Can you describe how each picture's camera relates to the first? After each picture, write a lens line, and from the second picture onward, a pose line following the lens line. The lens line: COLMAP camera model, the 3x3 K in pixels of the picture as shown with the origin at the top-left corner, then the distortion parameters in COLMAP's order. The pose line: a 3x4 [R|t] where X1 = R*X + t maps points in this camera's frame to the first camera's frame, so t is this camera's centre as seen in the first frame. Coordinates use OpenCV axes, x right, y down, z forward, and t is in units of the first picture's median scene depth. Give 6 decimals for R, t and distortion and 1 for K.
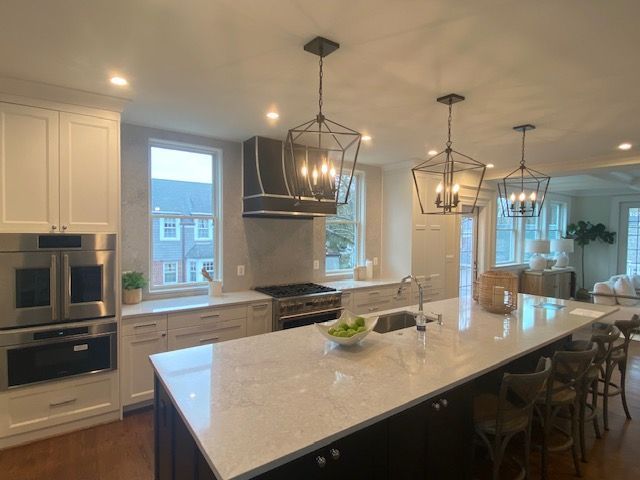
lens RADIAL K [[333.6, 0, 320.0], [0, 333.6, 240.0], [0, 0, 1]] dist [-0.004113, -0.000291]
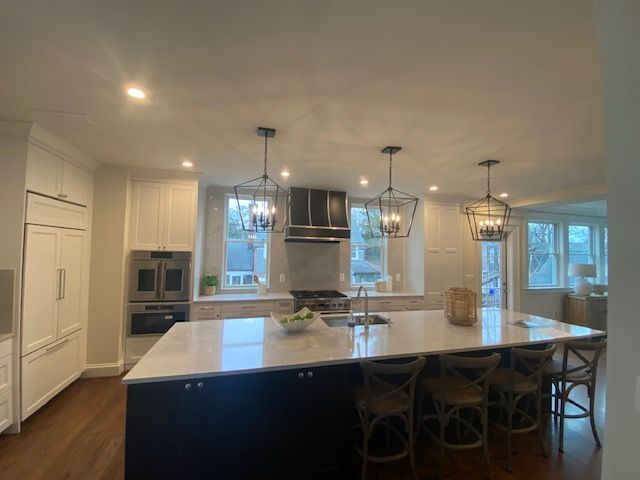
lens RADIAL K [[256.3, 0, 320.0], [0, 256.3, 240.0], [0, 0, 1]] dist [0.002195, -0.000173]
pose [[0.940583, -0.005584, -0.339519, 0.299415], [-0.022124, 0.996733, -0.077684, 0.007722], [0.338843, 0.080580, 0.937386, -0.004926]]
